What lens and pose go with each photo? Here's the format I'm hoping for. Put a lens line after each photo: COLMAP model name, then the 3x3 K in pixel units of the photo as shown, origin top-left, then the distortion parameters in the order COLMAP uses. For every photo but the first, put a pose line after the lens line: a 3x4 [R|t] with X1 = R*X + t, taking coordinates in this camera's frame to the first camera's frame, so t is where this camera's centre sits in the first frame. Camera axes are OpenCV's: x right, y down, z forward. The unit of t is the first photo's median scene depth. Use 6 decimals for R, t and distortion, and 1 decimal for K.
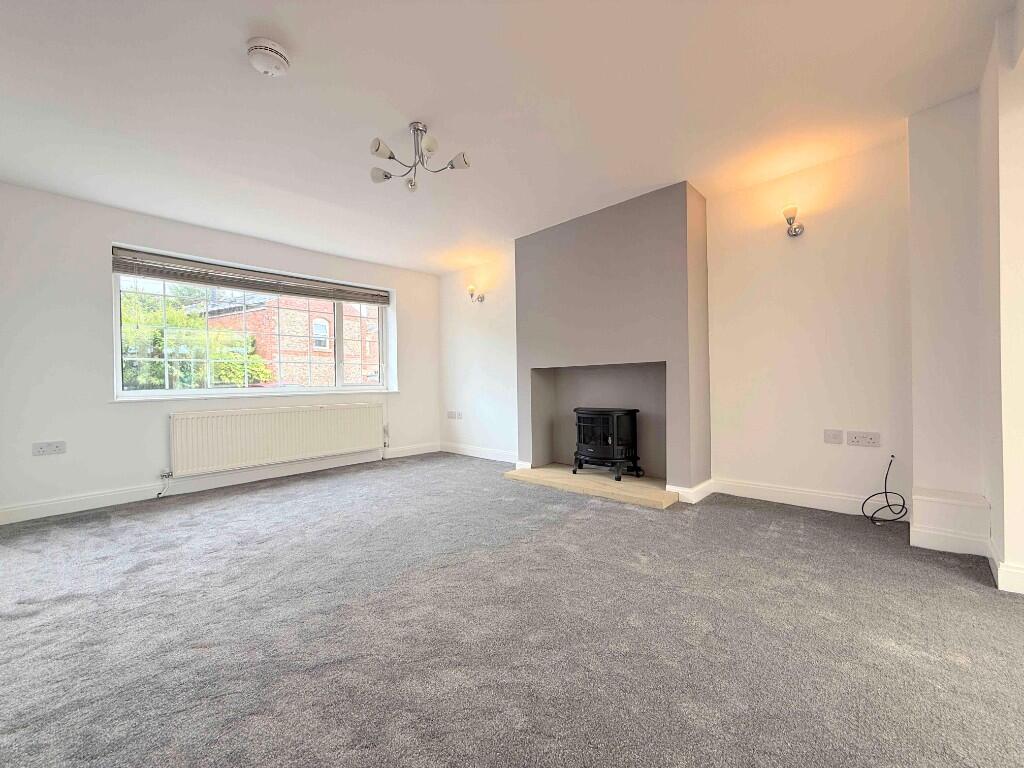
lens RADIAL K [[411.8, 0, 511.1], [0, 411.8, 381.1], [0, 0, 1]] dist [0.010215, -0.000126]
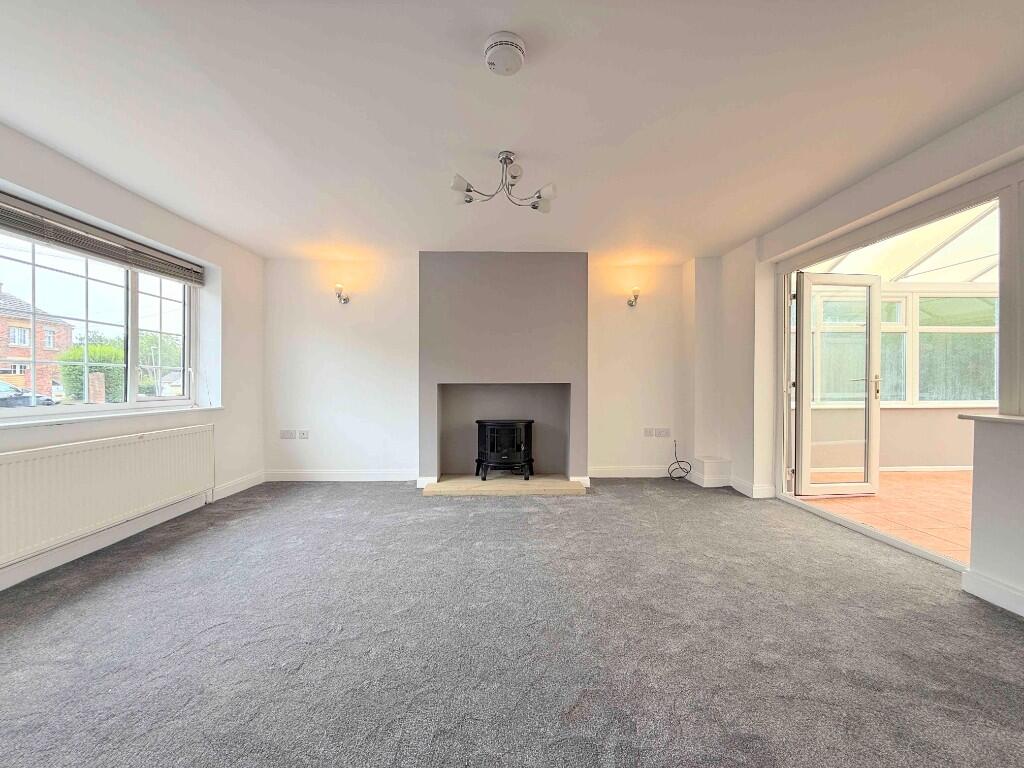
lens RADIAL K [[411.8, 0, 508.5], [0, 411.8, 386.3], [0, 0, 1]] dist [0.010215, -0.000126]
pose [[0.708093, 0.011628, 0.706024, -0.565318], [-0.018192, 0.999833, 0.001778, -0.030867], [-0.705885, -0.014103, 0.708186, 0.165070]]
